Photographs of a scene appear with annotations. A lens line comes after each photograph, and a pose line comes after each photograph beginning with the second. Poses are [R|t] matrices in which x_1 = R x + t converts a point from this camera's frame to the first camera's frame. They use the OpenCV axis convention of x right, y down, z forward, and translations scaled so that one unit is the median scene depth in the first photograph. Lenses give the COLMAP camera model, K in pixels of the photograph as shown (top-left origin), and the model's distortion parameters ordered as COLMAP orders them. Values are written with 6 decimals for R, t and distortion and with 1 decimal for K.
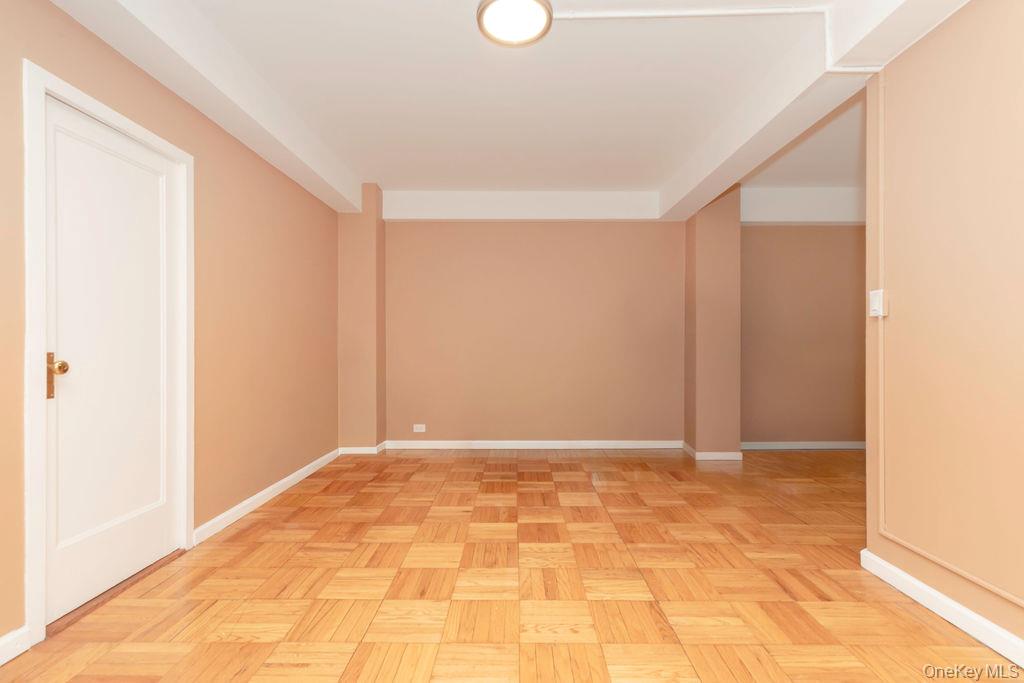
lens RADIAL K [[485.9, 0, 512.0], [0, 485.9, 341.5], [0, 0, 1]] dist [-0.000210, -0.000129]
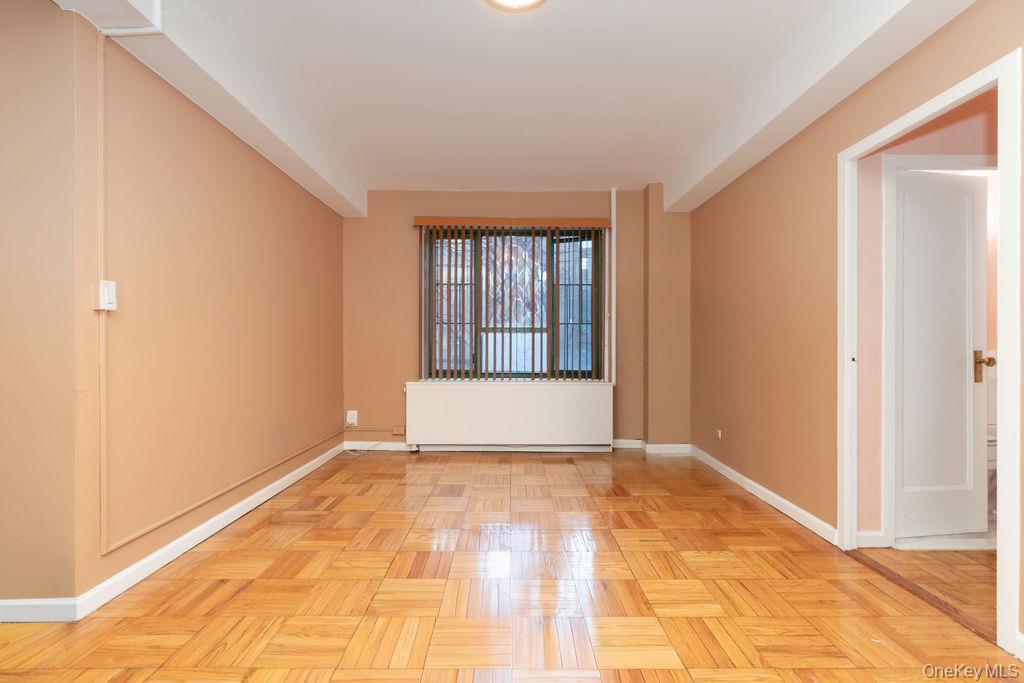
lens RADIAL K [[461.6, 0, 511.9], [0, 461.6, 345.1], [0, 0, 1]] dist [0.003164, -0.000089]
pose [[-0.999900, -0.000775, -0.014148, 0.024434], [-0.000663, 0.999968, -0.007921, 0.019174], [0.014154, -0.007911, -0.999869, 1.980881]]
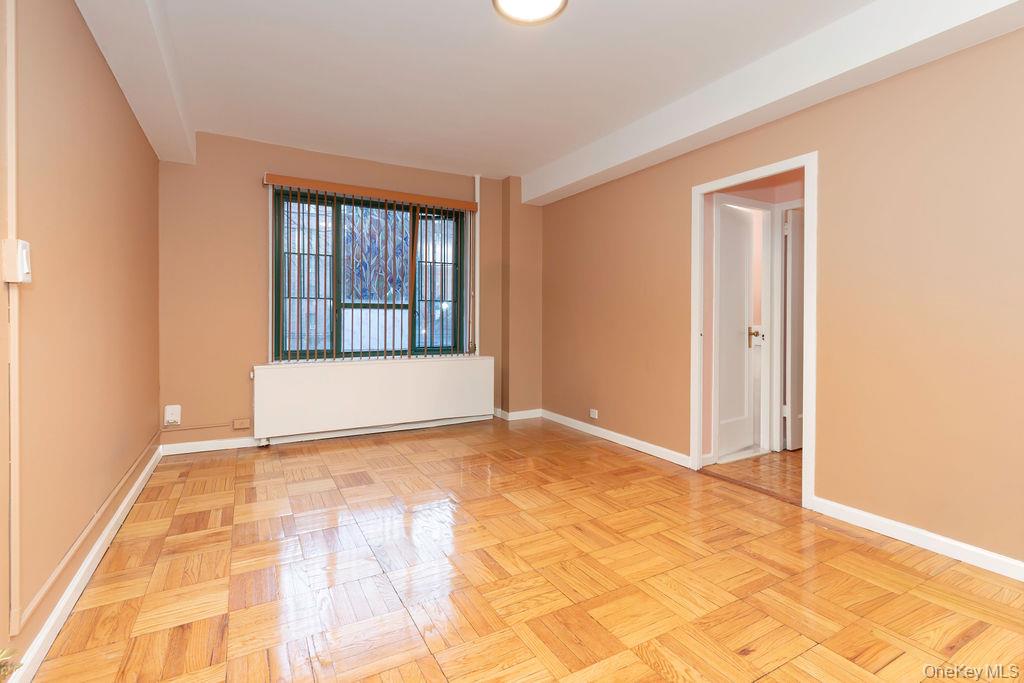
lens RADIAL K [[468.1, 0, 509.5], [0, 468.1, 324.1], [0, 0, 1]] dist [0.002018, -0.000020]
pose [[-0.869456, 0.003495, -0.493998, 0.540132], [0.002788, 0.999994, 0.002167, 0.006955], [0.494002, 0.000507, -0.869460, 1.934283]]
